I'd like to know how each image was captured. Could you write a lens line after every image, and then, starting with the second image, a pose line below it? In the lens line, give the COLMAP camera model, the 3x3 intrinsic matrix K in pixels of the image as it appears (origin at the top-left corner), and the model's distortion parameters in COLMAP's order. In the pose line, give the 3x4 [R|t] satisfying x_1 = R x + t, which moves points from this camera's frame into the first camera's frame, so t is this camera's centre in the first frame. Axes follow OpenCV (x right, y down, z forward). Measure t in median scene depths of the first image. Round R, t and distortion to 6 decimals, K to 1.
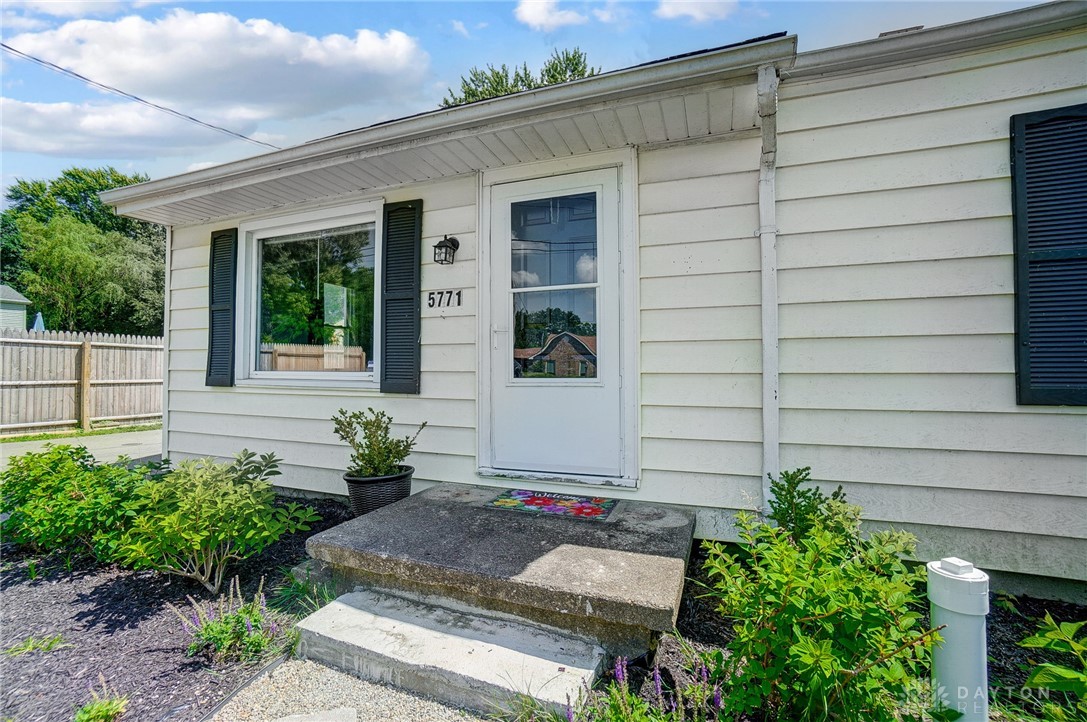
lens RADIAL K [[483.0, 0, 532.3], [0, 483.0, 365.8], [0, 0, 1]] dist [-0.059607, 0.020319]
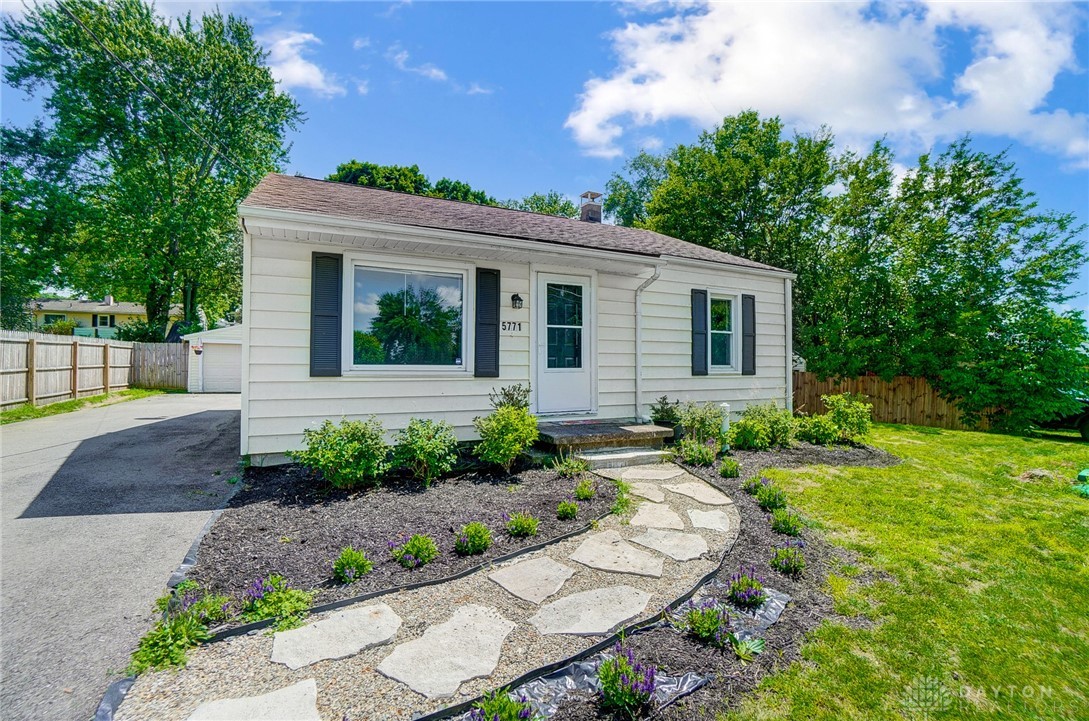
lens RADIAL K [[483.9, 0, 533.3], [0, 483.9, 365.3], [0, 0, 1]] dist [-0.059607, 0.020319]
pose [[0.675962, -0.002219, 0.736933, -1.530878], [-0.015719, 0.999725, 0.017429, -0.022065], [-0.736769, -0.023365, 0.675741, -0.342064]]
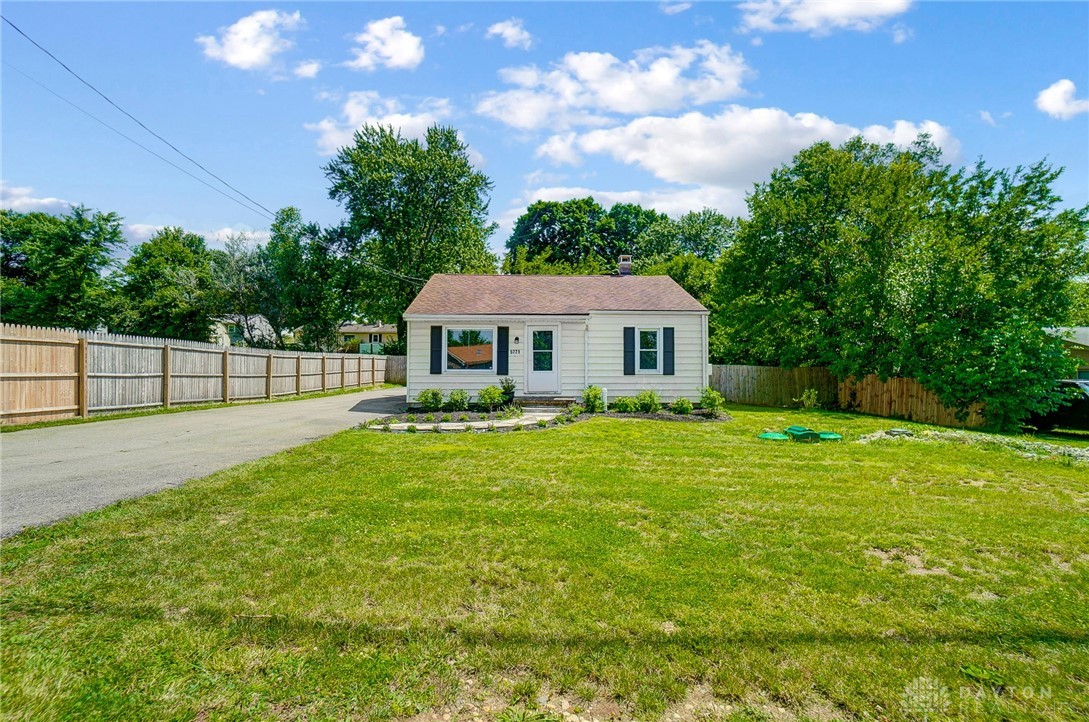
lens RADIAL K [[483.9, 0, 533.3], [0, 483.9, 365.8], [0, 0, 1]] dist [-0.059607, 0.020319]
pose [[0.922461, -0.001541, 0.386086, -1.651969], [-0.005064, 0.999858, 0.016091, -0.088804], [-0.386056, -0.016798, 0.922322, -2.904571]]
